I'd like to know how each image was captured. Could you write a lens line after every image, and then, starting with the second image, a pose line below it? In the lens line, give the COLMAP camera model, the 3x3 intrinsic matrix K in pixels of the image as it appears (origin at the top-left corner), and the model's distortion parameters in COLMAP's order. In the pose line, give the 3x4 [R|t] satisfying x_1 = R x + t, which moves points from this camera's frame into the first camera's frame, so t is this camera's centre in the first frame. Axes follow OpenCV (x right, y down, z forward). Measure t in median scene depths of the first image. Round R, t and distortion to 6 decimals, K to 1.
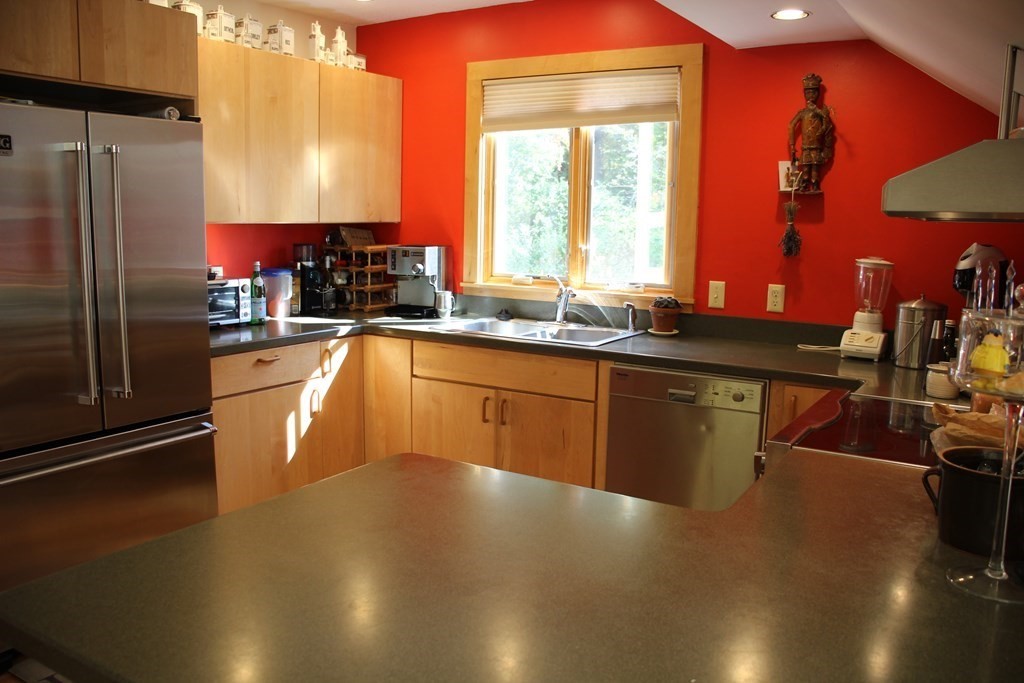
lens RADIAL K [[853.2, 0, 512.0], [0, 853.2, 341.5], [0, 0, 1]] dist [-0.175949, 0.169292]
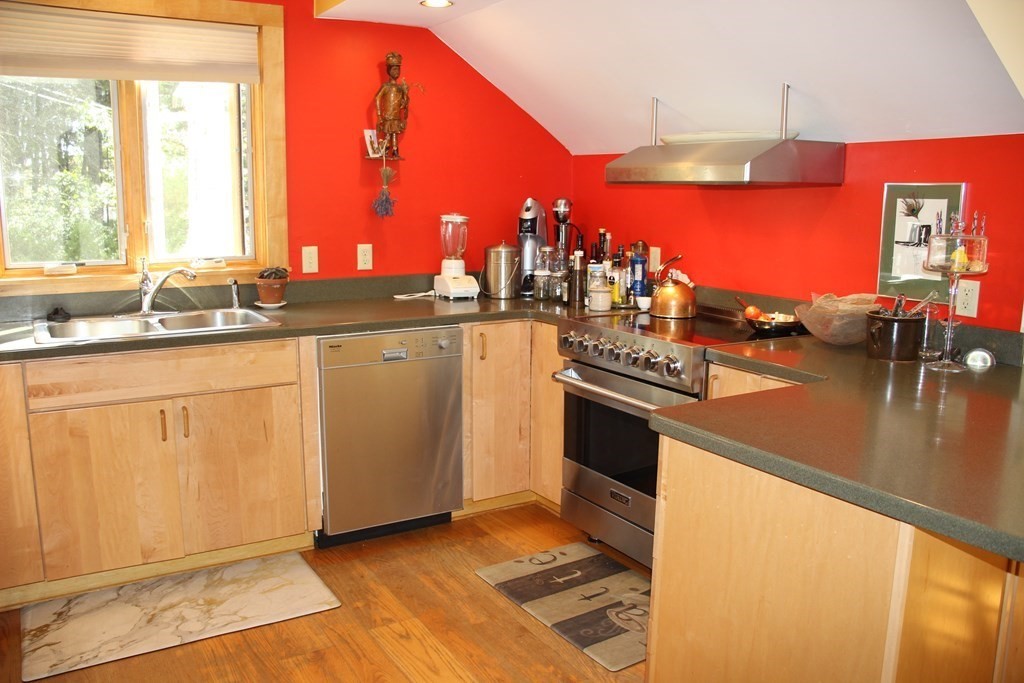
lens RADIAL K [[853.2, 0, 512.0], [0, 853.2, 341.5], [0, 0, 1]] dist [-0.175949, 0.169292]
pose [[0.447408, -0.170690, 0.877890, -0.487342], [0.130859, 0.983547, 0.124543, -0.047222], [-0.884705, 0.059159, 0.462383, 0.283872]]
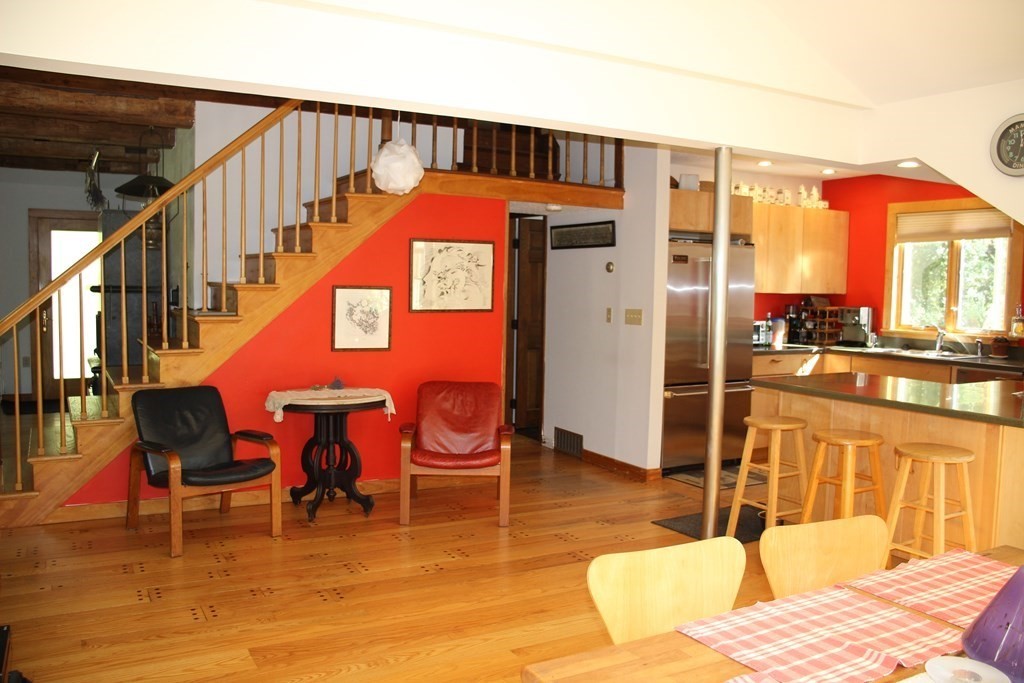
lens RADIAL K [[825.8, 0, 512.0], [0, 825.8, 341.5], [0, 0, 1]] dist [-0.163615, 0.141698]
pose [[0.873467, 0.032660, -0.485787, 0.084321], [-0.072644, 0.995322, -0.063701, 0.124517], [0.481434, 0.090931, 0.871753, -0.851234]]
